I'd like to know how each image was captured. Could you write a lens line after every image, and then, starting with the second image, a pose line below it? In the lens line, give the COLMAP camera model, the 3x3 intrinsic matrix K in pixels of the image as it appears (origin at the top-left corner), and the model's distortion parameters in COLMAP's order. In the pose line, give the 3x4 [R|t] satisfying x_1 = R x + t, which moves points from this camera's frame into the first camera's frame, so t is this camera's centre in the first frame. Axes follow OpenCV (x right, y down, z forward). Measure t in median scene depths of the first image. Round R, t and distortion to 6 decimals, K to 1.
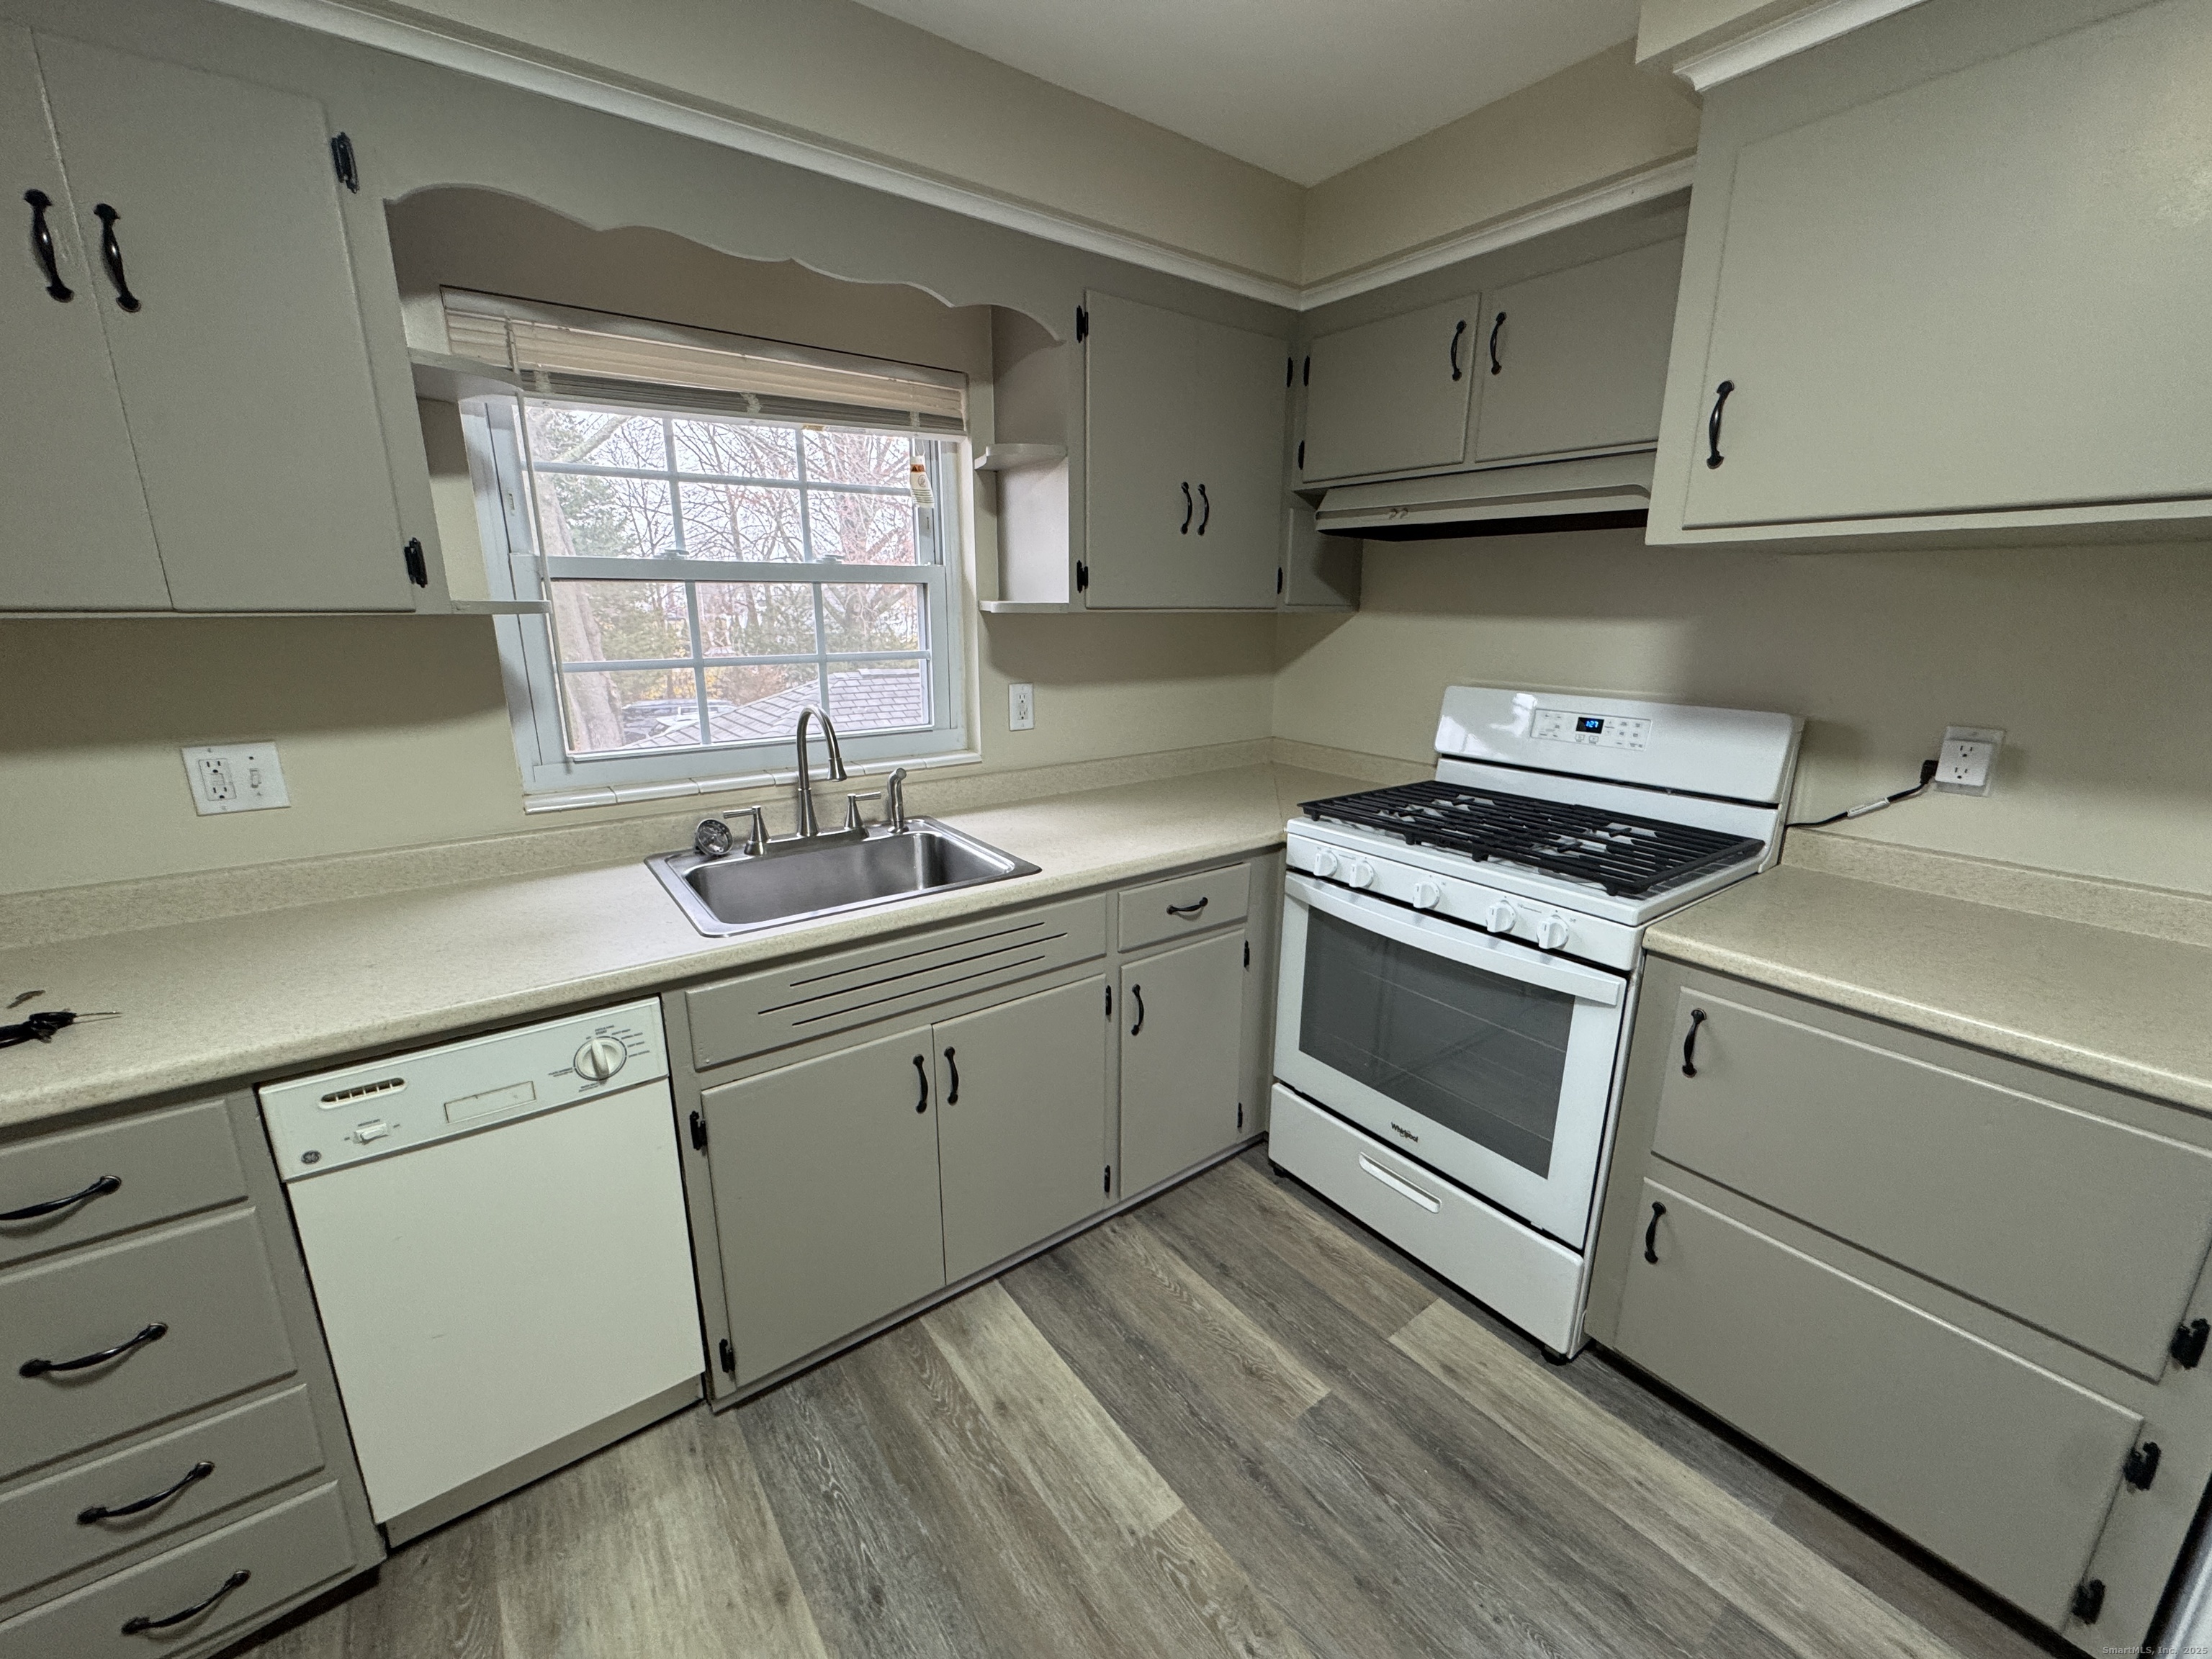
lens RADIAL K [[881.7, 0, 1107.4], [0, 881.7, 826.6], [0, 0, 1]] dist [-0.004892, -0.000016]
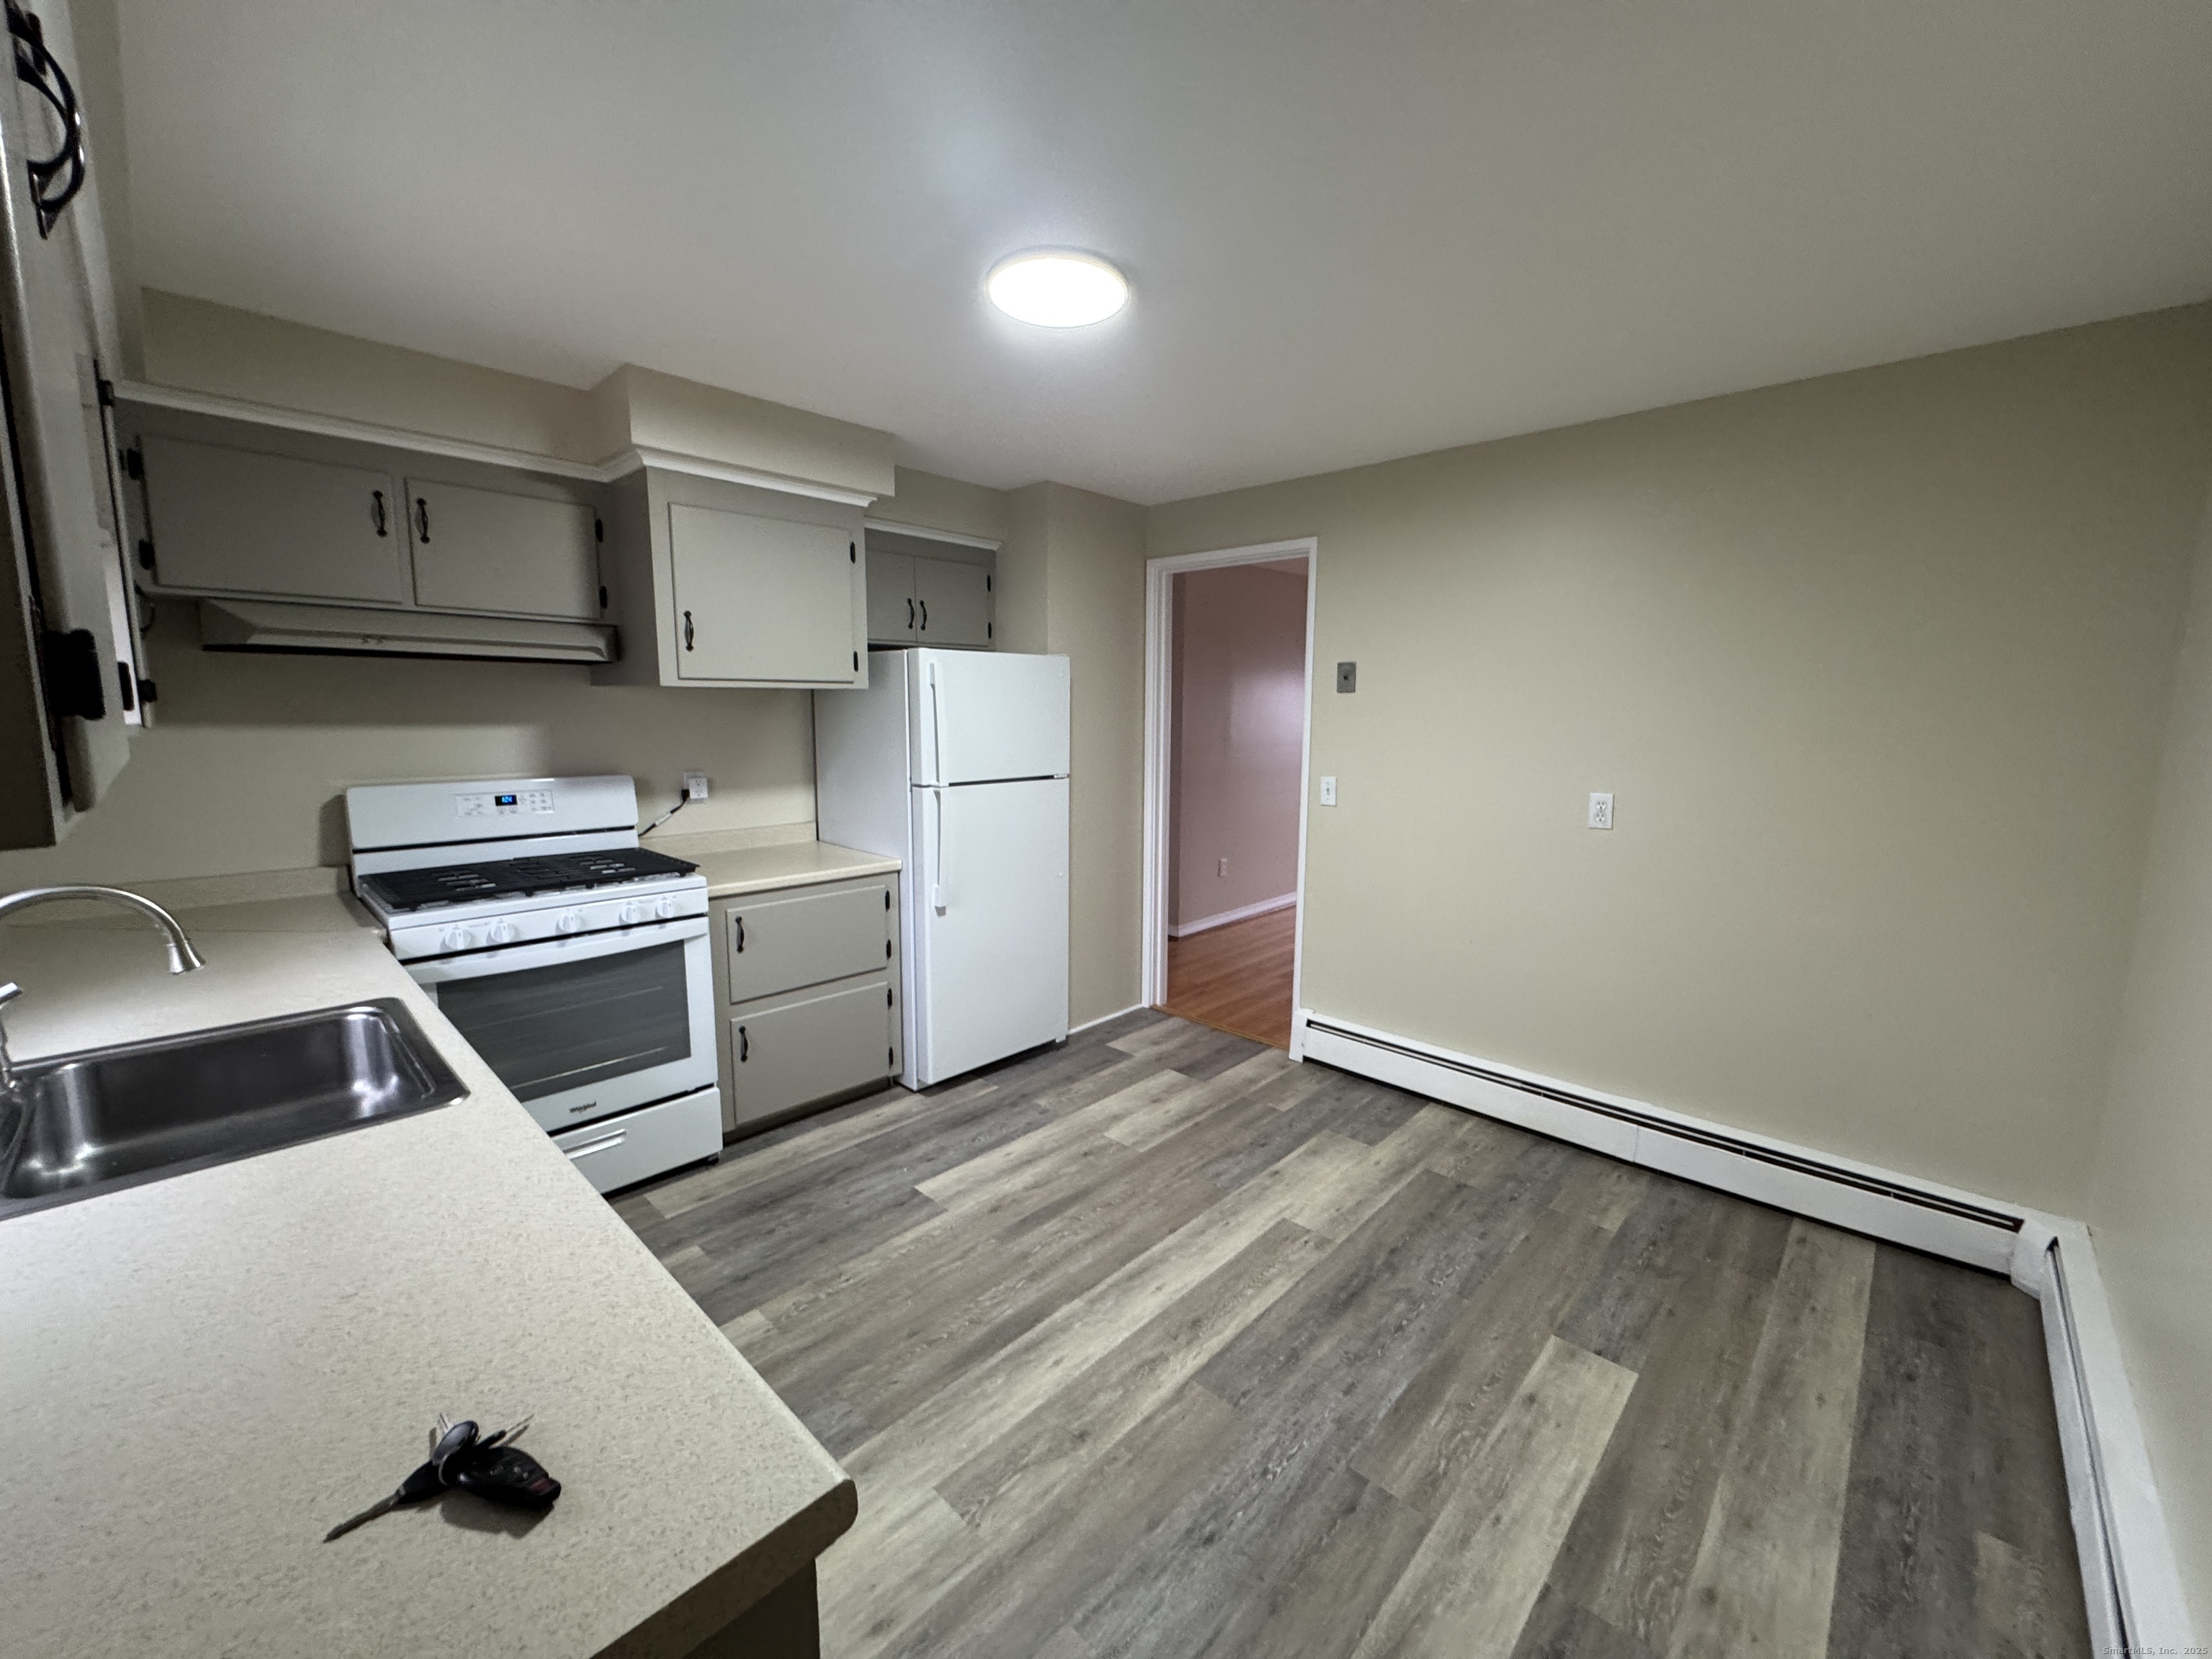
lens RADIAL K [[881.7, 0, 1107.4], [0, 881.7, 826.6], [0, 0, 1]] dist [-0.004892, -0.000016]
pose [[-0.172954, -0.138054, 0.975207, -1.076751], [0.232940, 0.956305, 0.176690, -0.111586], [-0.956988, 0.257724, -0.133239, 0.324957]]
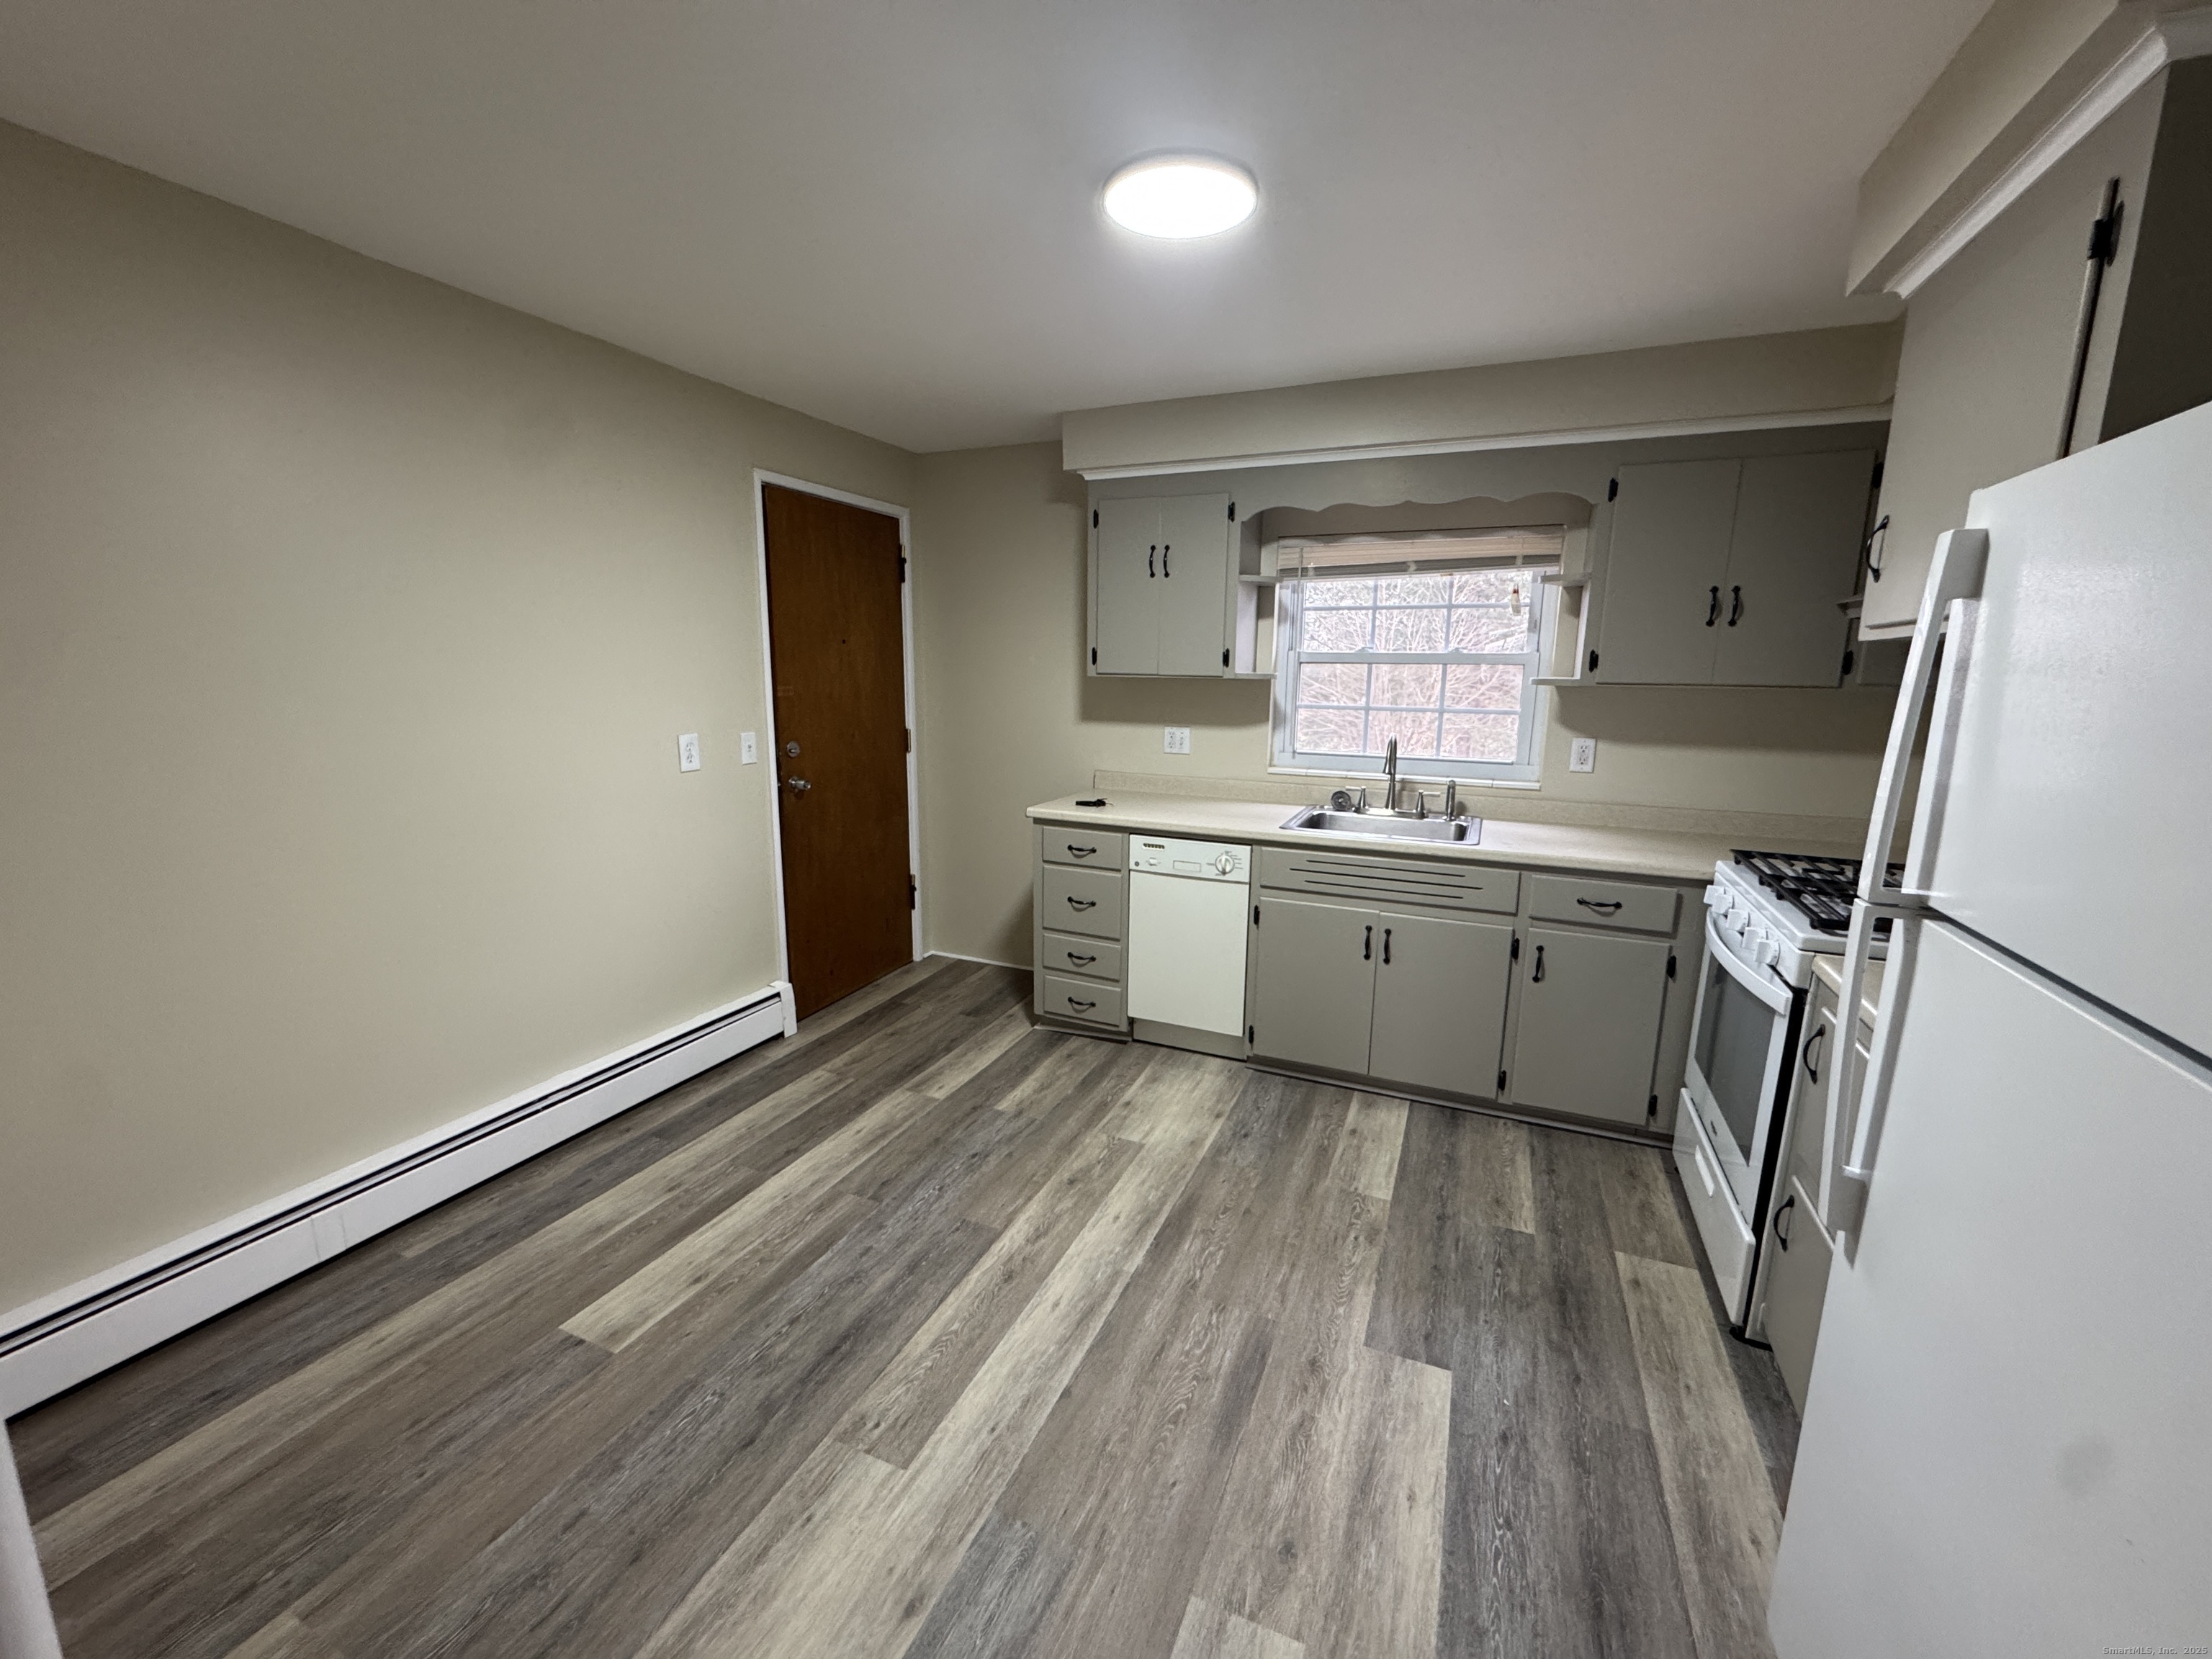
lens RADIAL K [[881.7, 0, 1107.4], [0, 881.7, 826.6], [0, 0, 1]] dist [-0.004892, -0.000016]
pose [[0.497797, 0.160297, -0.852352, 0.905951], [-0.224819, 0.973029, 0.051692, 0.081537], [0.837649, 0.165892, 0.520408, -0.366566]]
